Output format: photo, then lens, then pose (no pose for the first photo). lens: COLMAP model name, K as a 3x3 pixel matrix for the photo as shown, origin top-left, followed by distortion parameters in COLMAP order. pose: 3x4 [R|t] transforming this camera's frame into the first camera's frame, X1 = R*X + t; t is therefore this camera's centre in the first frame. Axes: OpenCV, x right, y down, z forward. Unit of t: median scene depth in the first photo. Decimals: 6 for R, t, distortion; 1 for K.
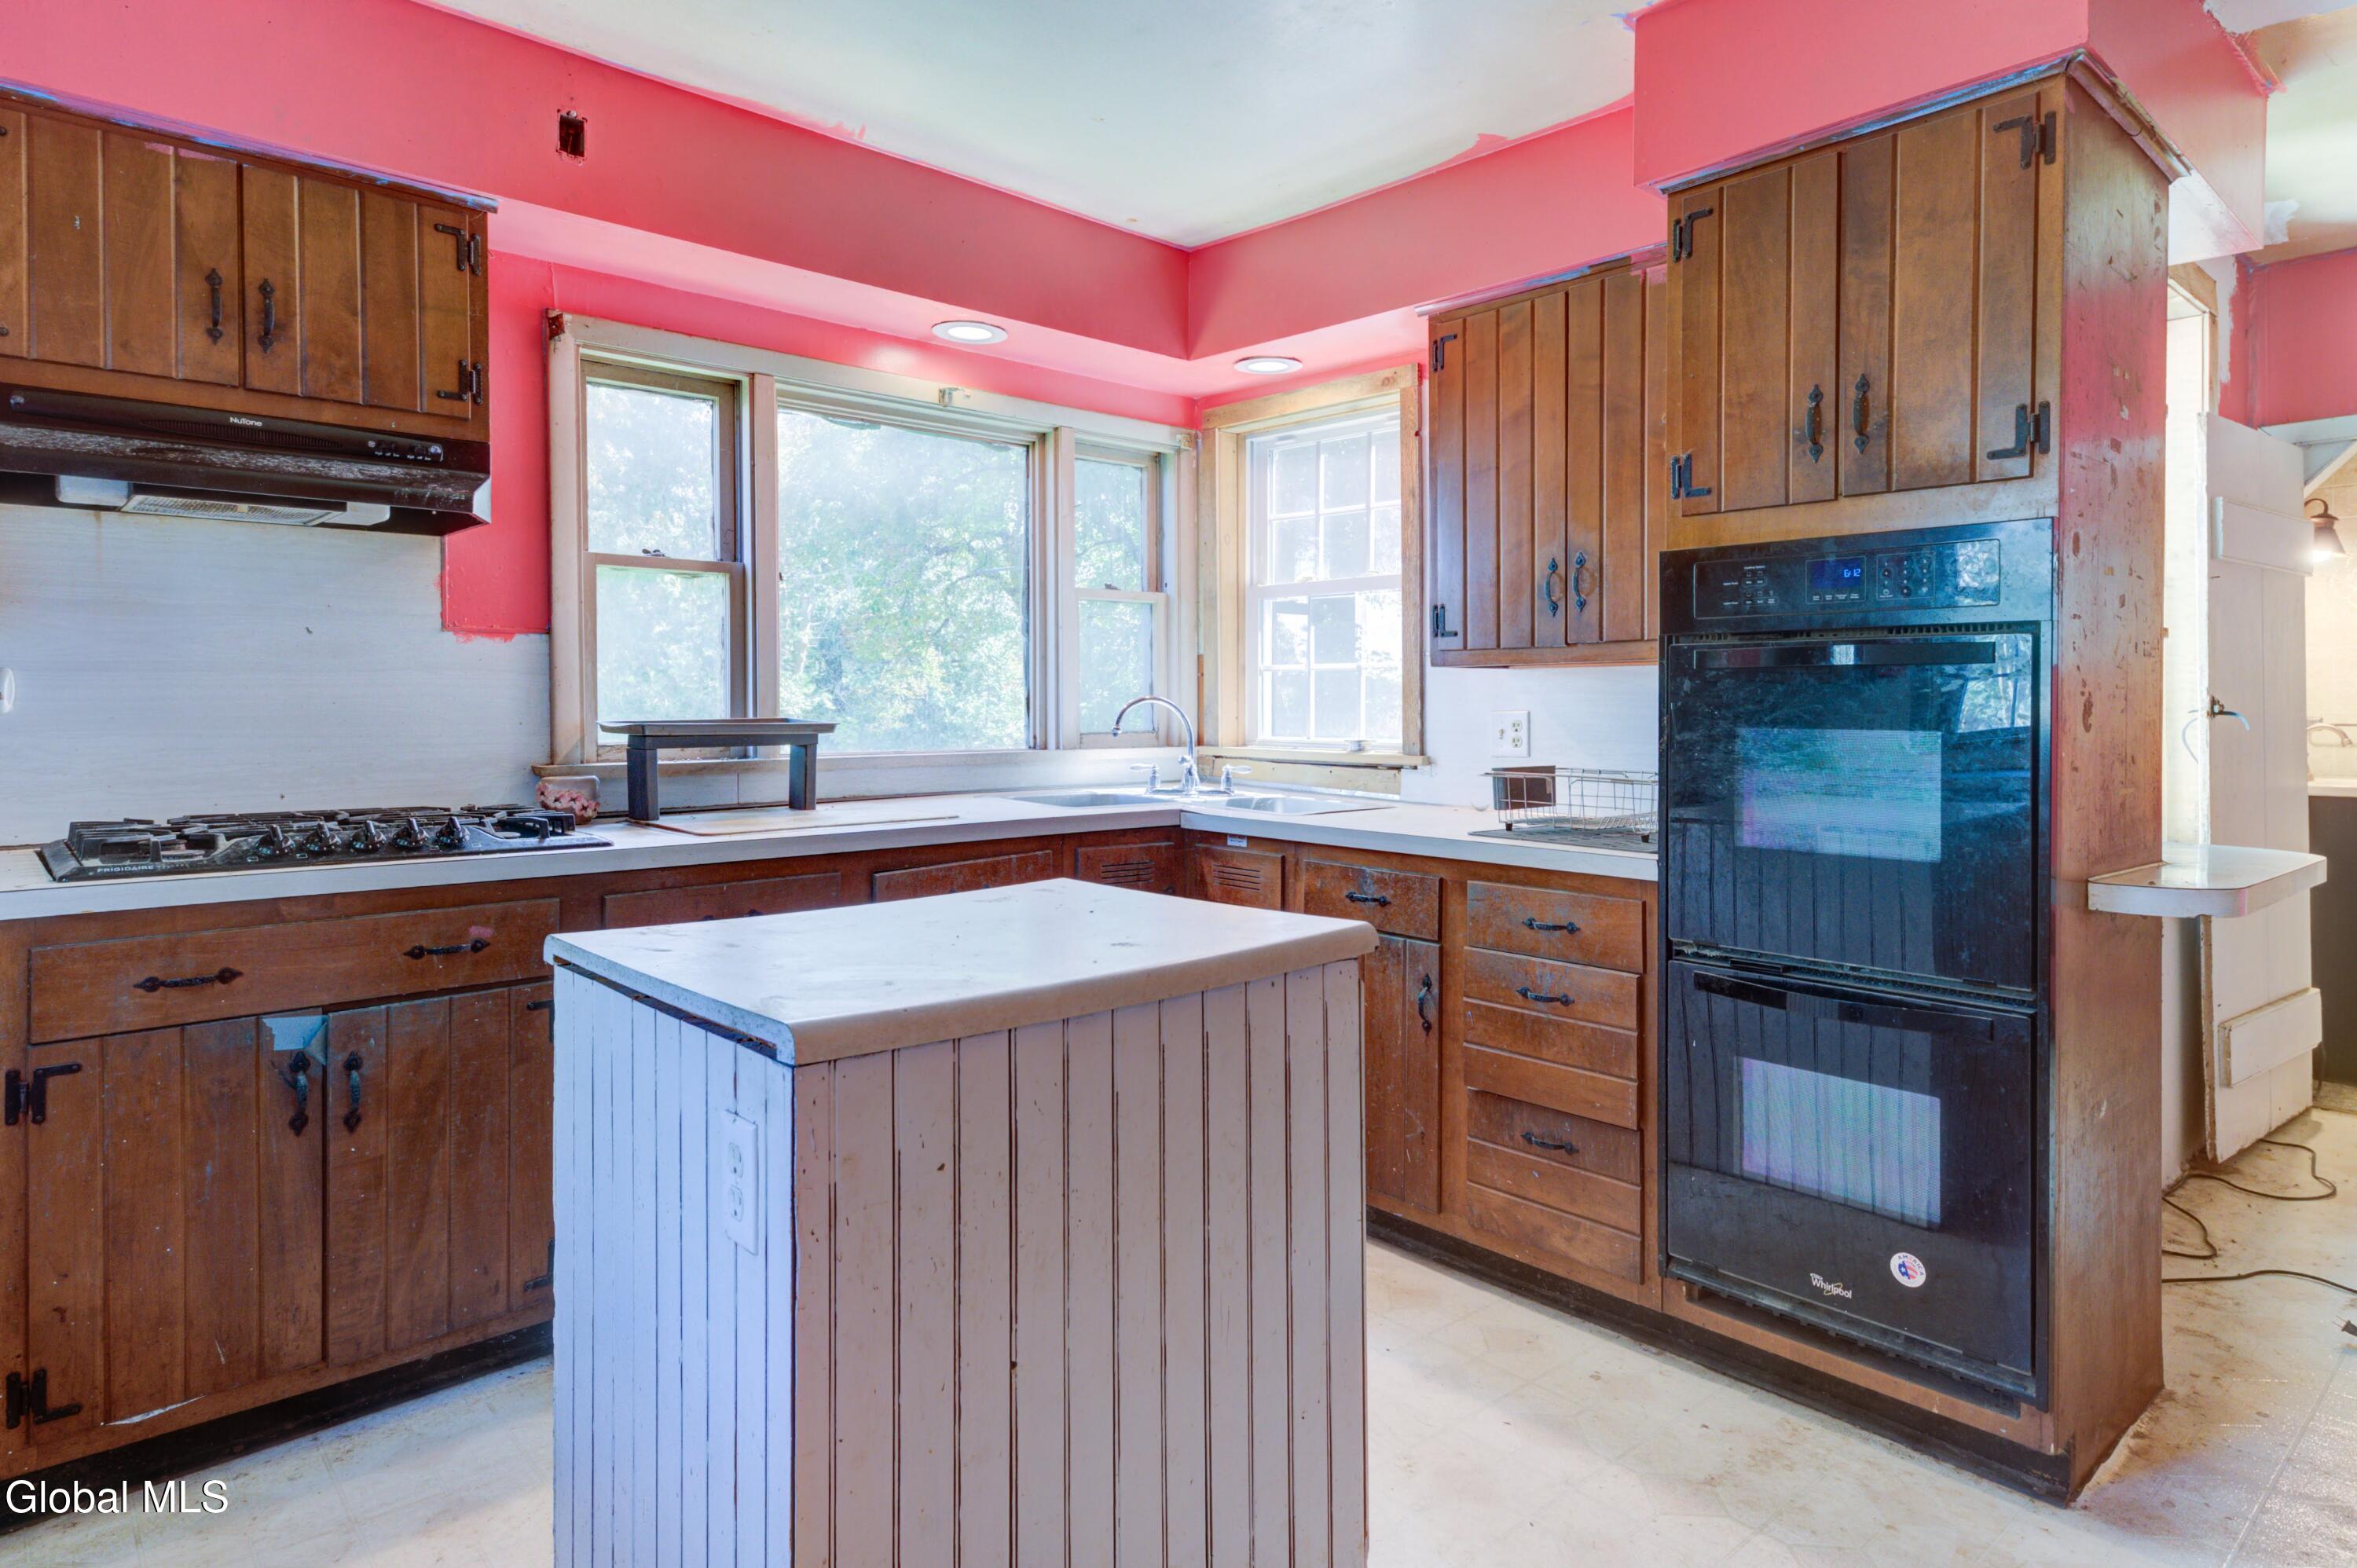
lens RADIAL K [[1339.7, 0, 1203.4], [0, 1339.7, 704.1], [0, 0, 1]] dist [0.008115, 0.001417]
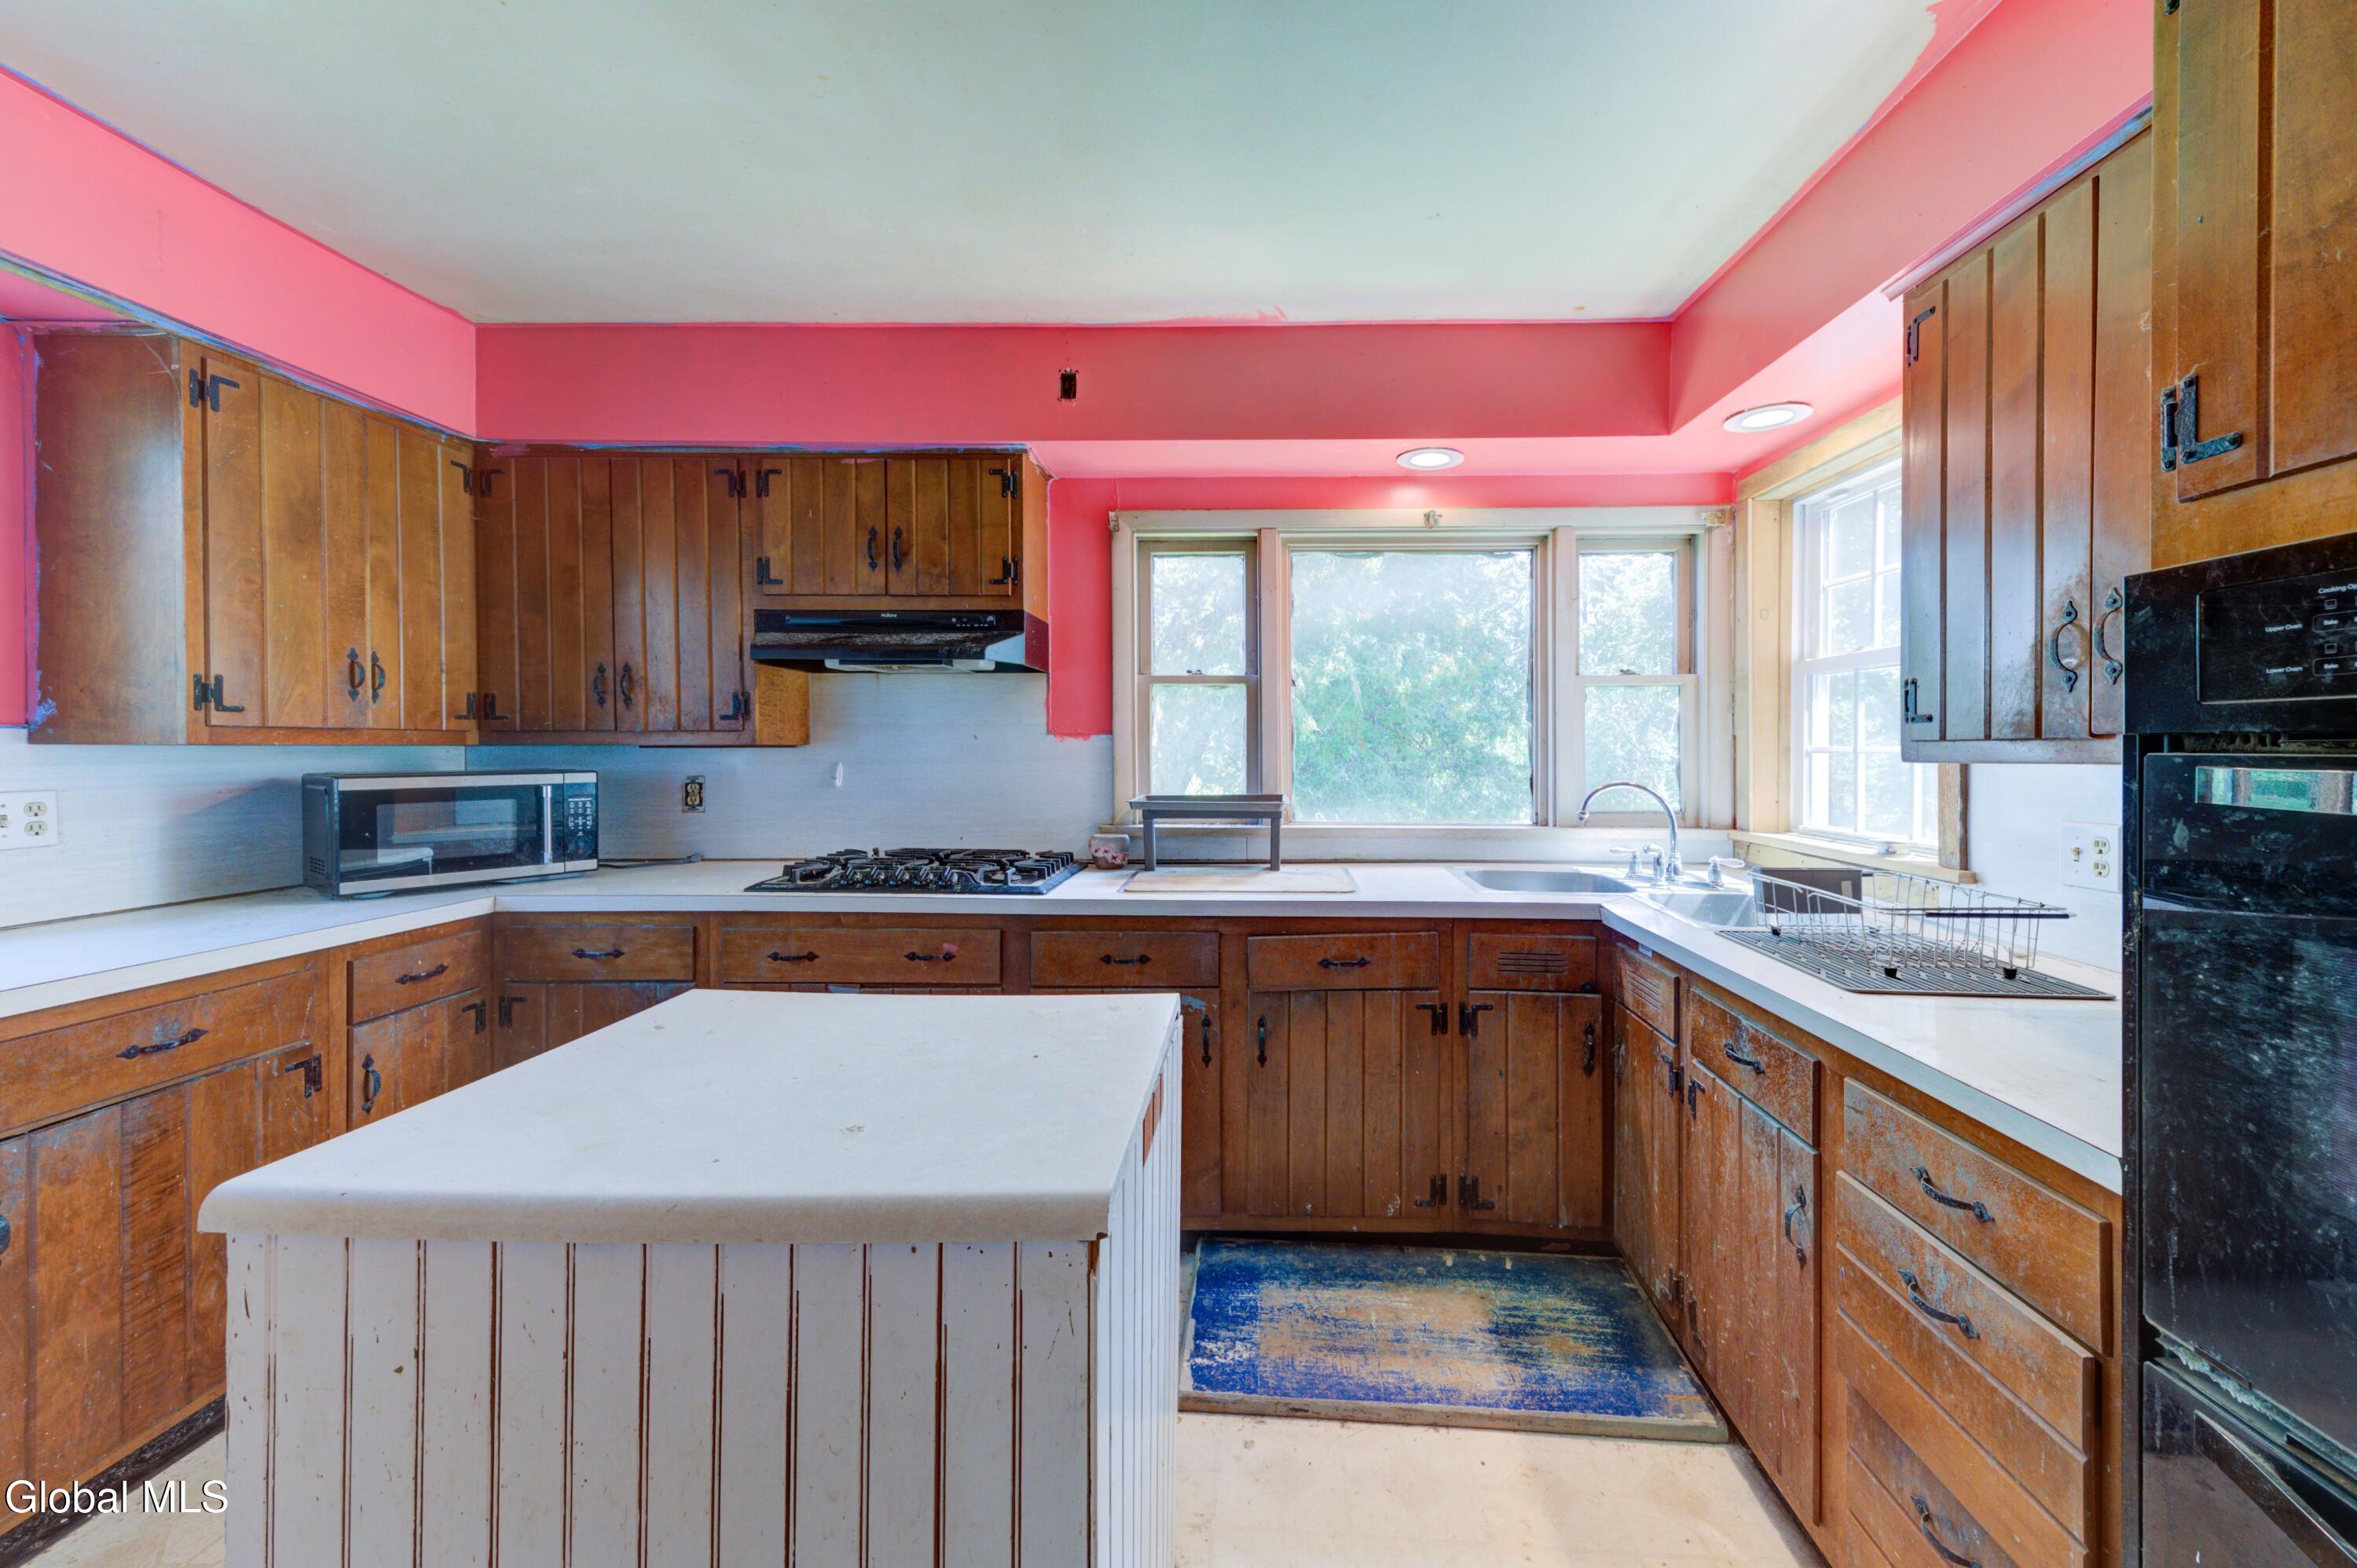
lens RADIAL K [[894.1, 0, 1210.5], [0, 894.1, 749.9], [0, 0, 1]] dist [0.013406, -0.001051]
pose [[0.707197, 0.001675, -0.707015, 0.276614], [-0.003657, 0.999992, -0.001289, -0.035784], [0.707008, 0.003497, 0.707197, 0.402353]]
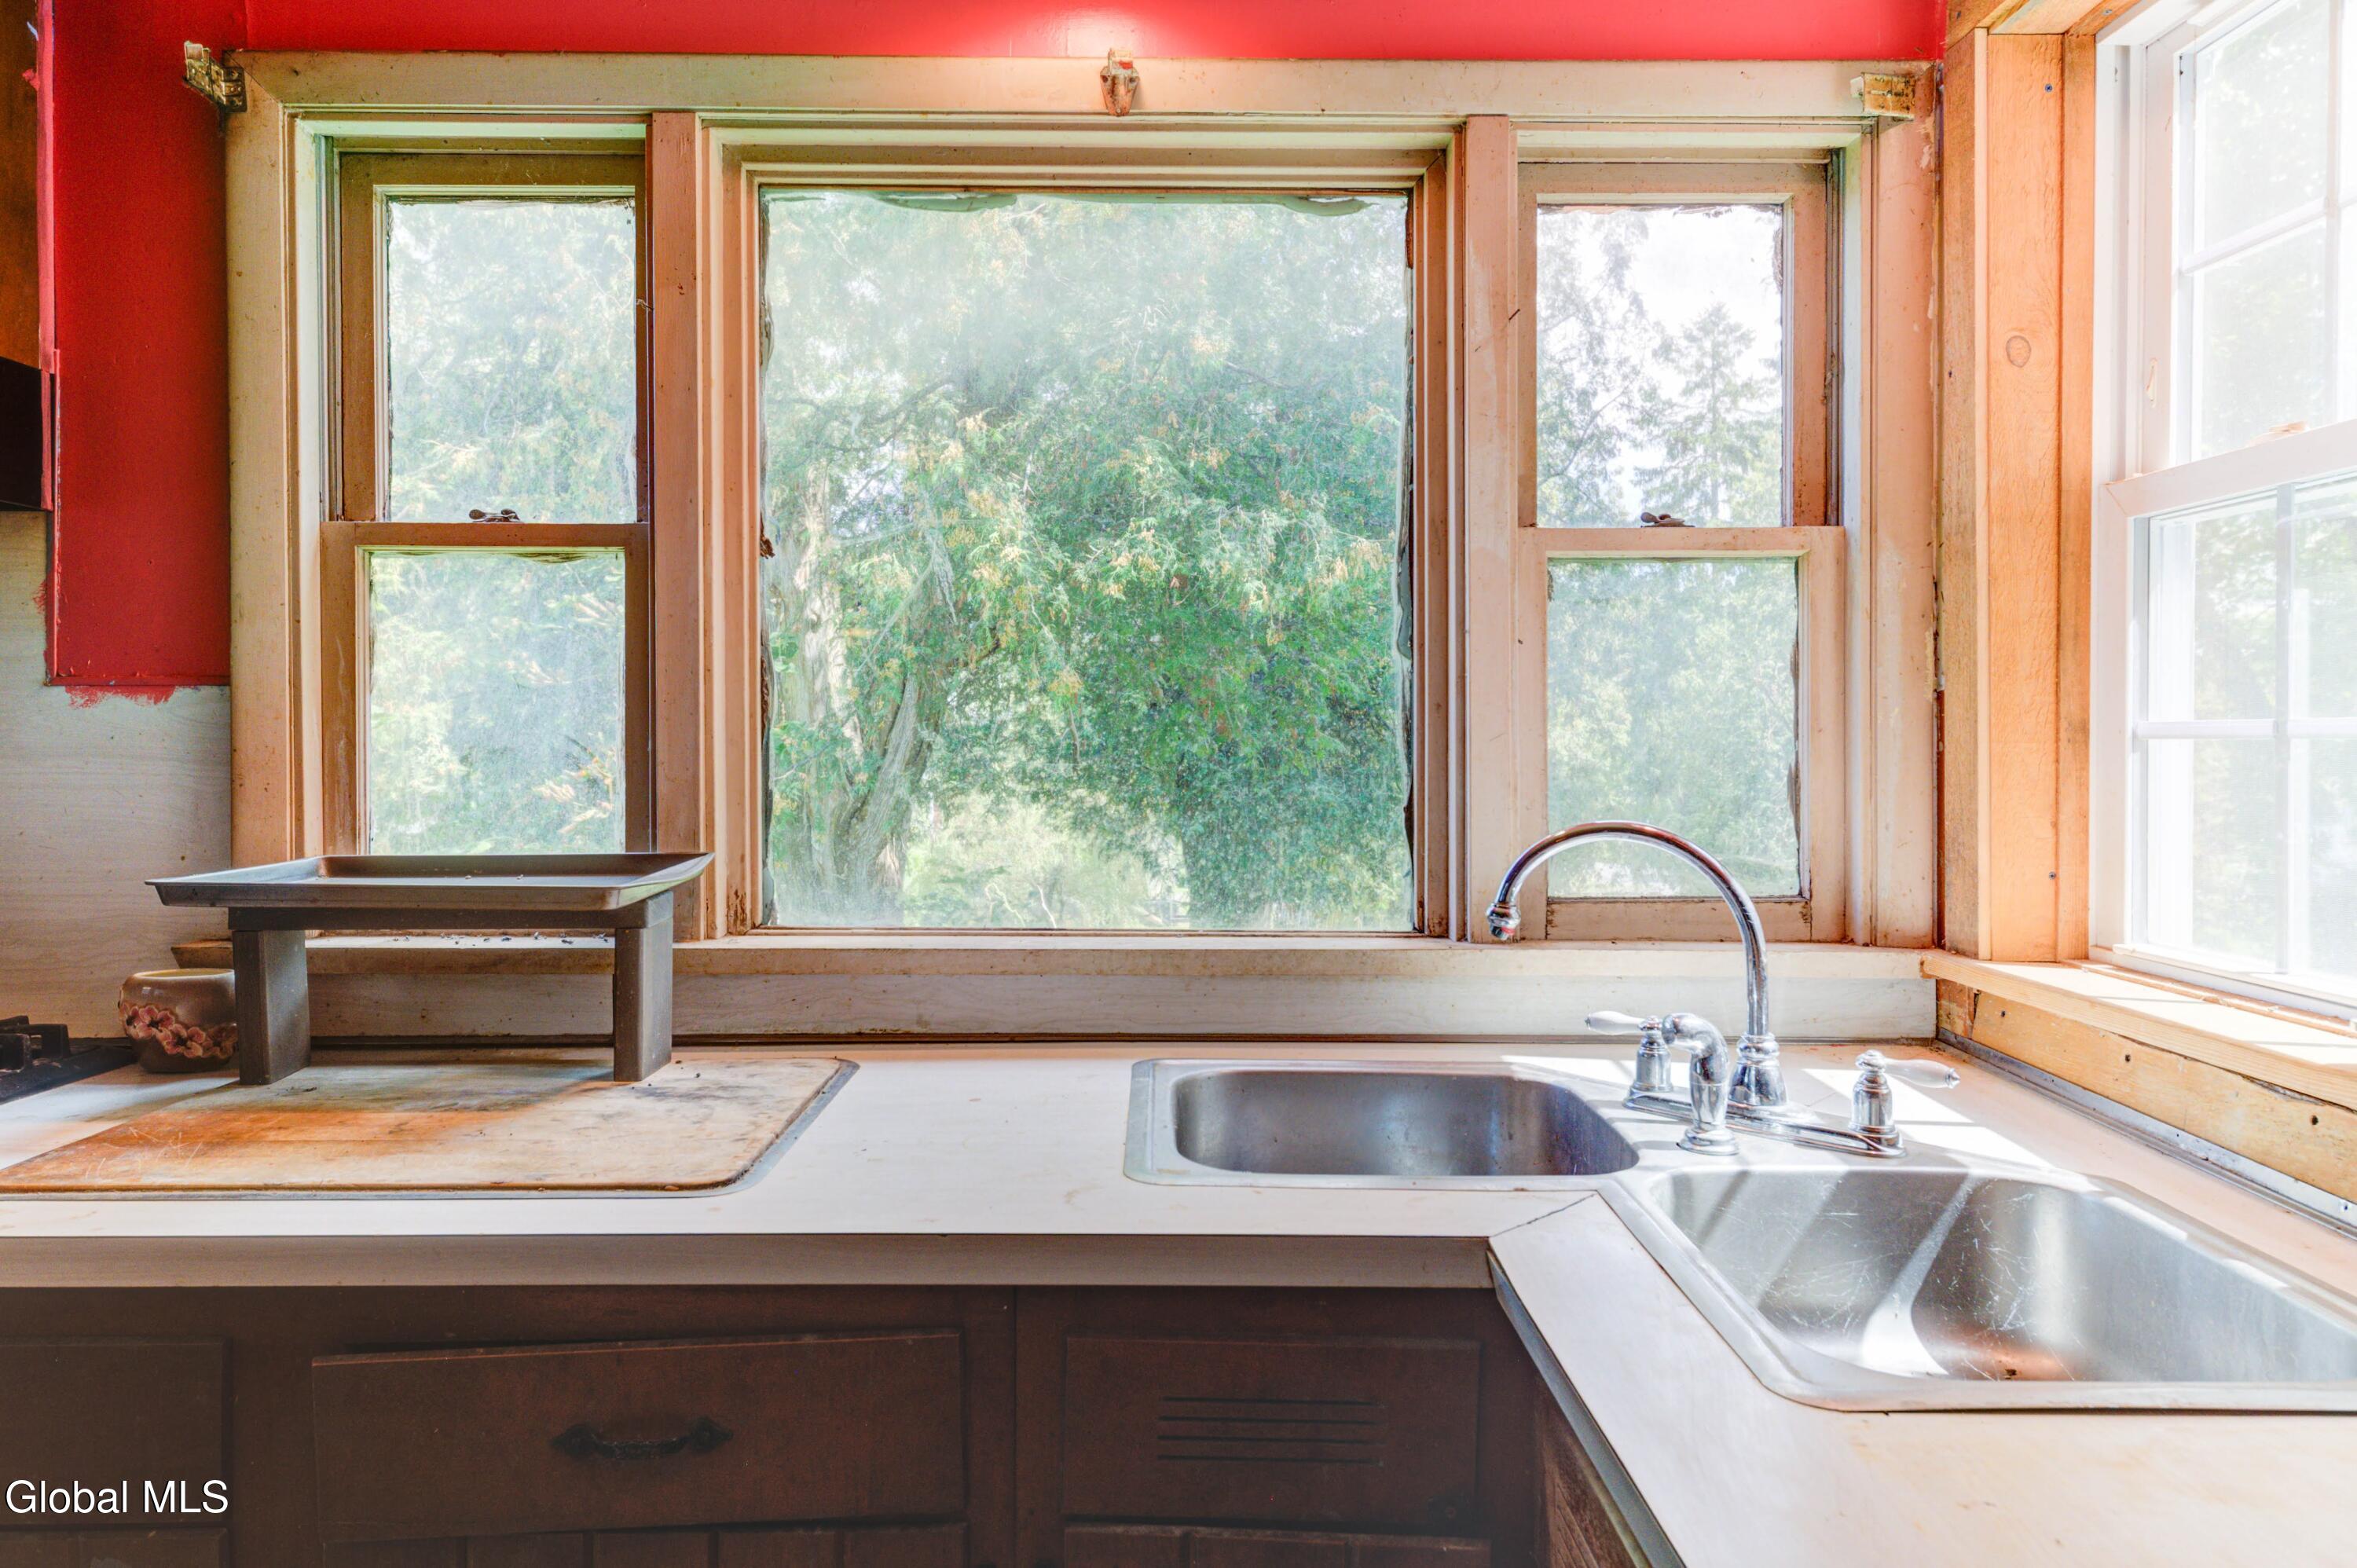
lens RADIAL K [[1588.0, 0, 1123.5], [0, 1588.0, 739.6], [0, 0, 1]] dist [0.007817, -0.005819]
pose [[0.735152, 0.002995, -0.677896, 0.181340], [-0.005269, 0.999985, -0.001297, -0.033285], [0.677882, 0.004525, 0.735156, 0.802945]]
